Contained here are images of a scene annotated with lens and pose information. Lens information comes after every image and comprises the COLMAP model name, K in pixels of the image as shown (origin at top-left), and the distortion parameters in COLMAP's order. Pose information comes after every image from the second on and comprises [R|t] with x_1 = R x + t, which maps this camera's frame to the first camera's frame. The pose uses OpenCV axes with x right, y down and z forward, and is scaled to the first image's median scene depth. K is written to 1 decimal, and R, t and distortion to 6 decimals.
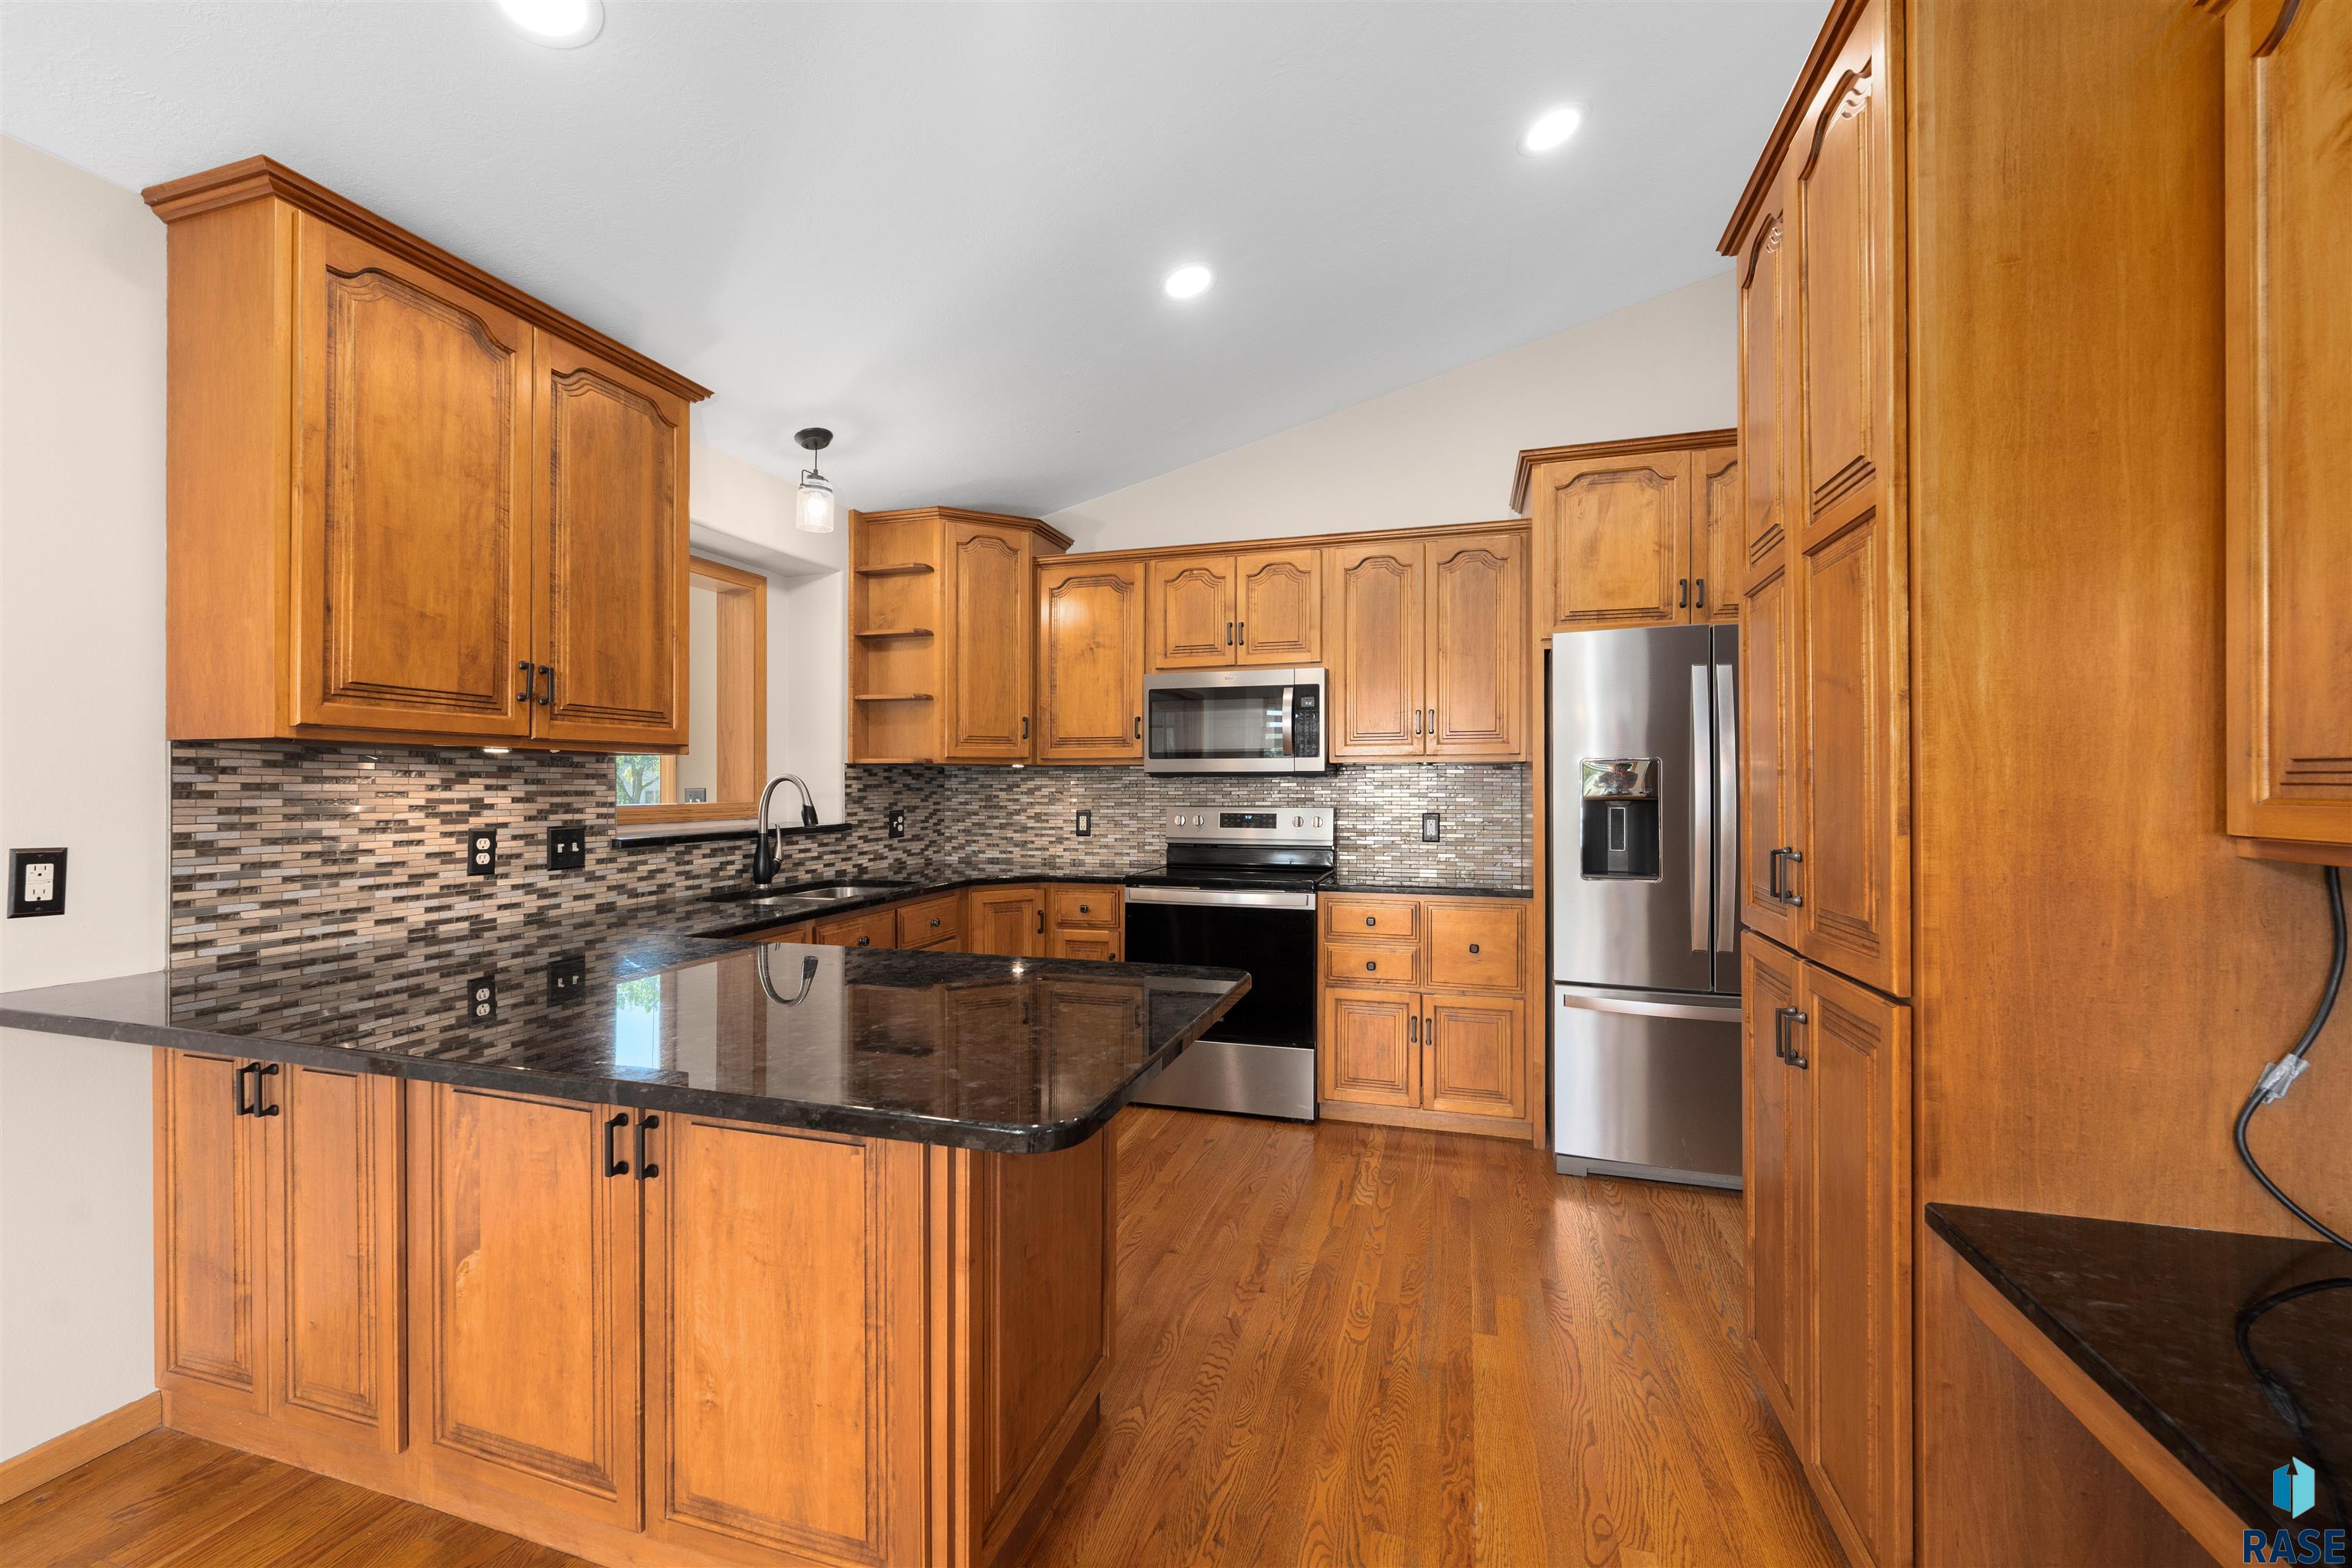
lens RADIAL K [[953.0, 0, 1167.3], [0, 953.0, 793.9], [0, 0, 1]] dist [-0.001193, -0.000153]
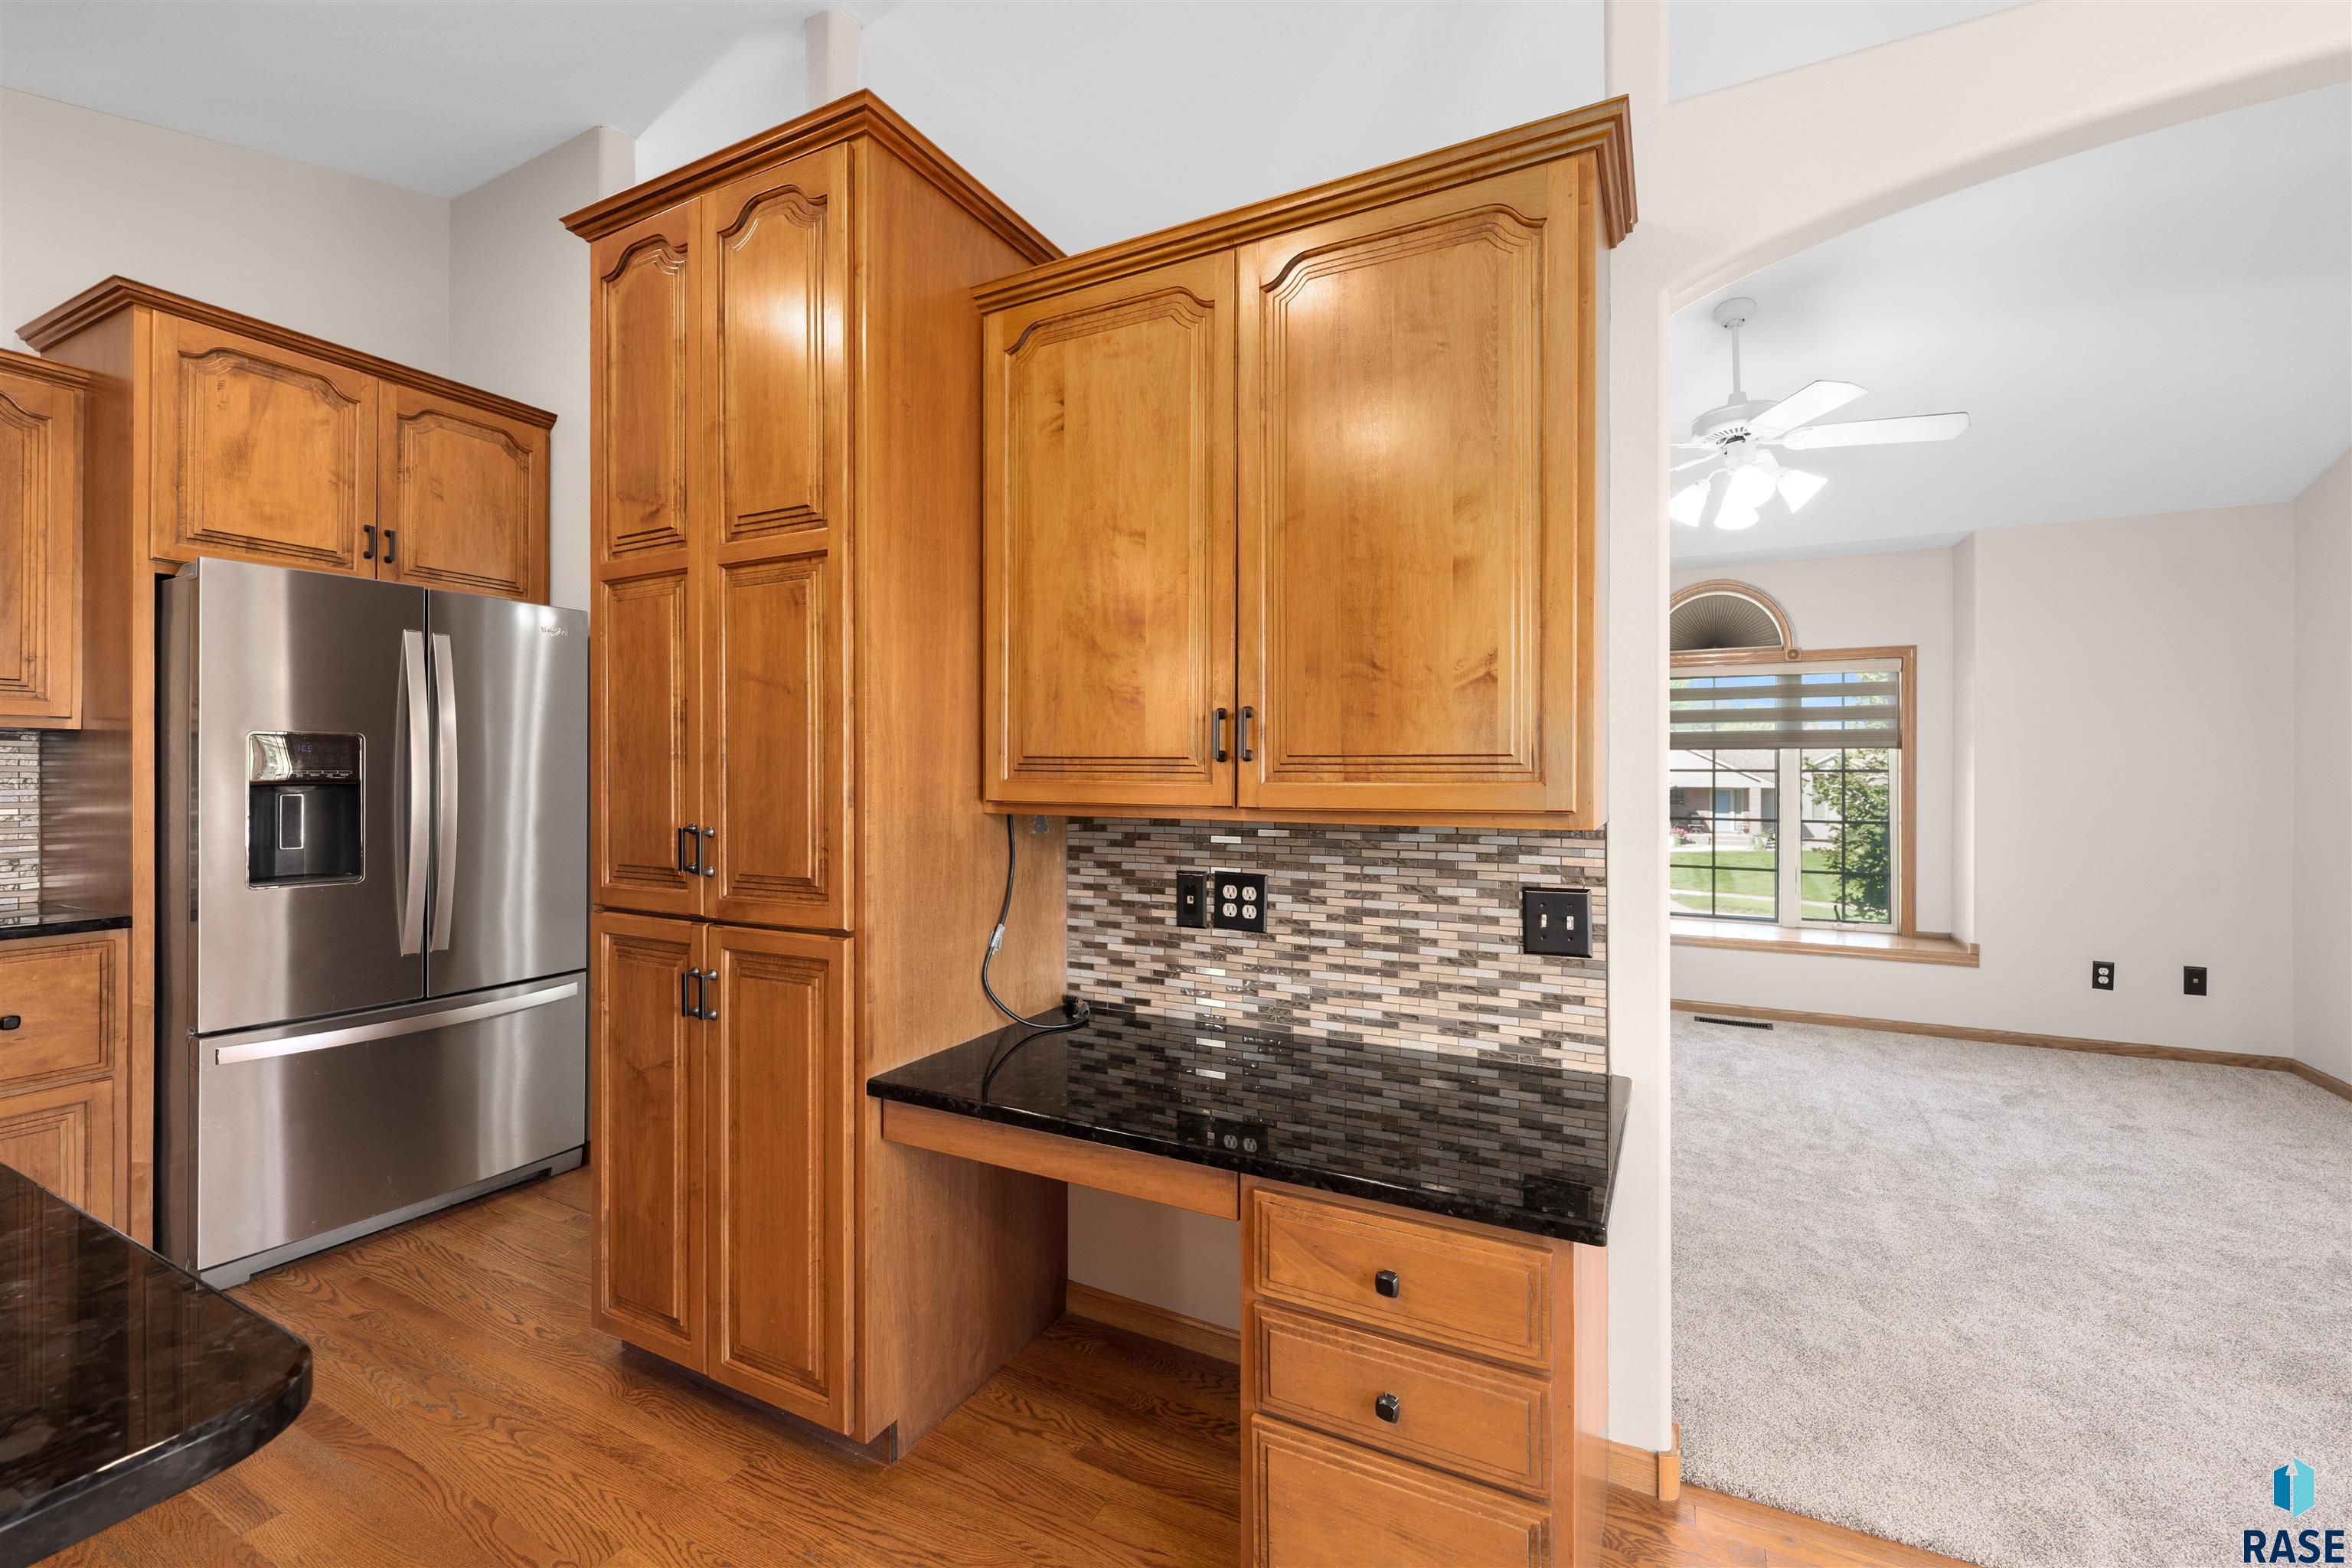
lens RADIAL K [[995.1, 0, 1178.0], [0, 995.1, 774.7], [0, 0, 1]] dist [-0.000079, -0.000051]
pose [[0.174640, 0.001265, 0.984631, -0.414500], [0.001448, 0.999998, -0.001542, 0.000706], [-0.984631, 0.001695, 0.174638, 0.260057]]
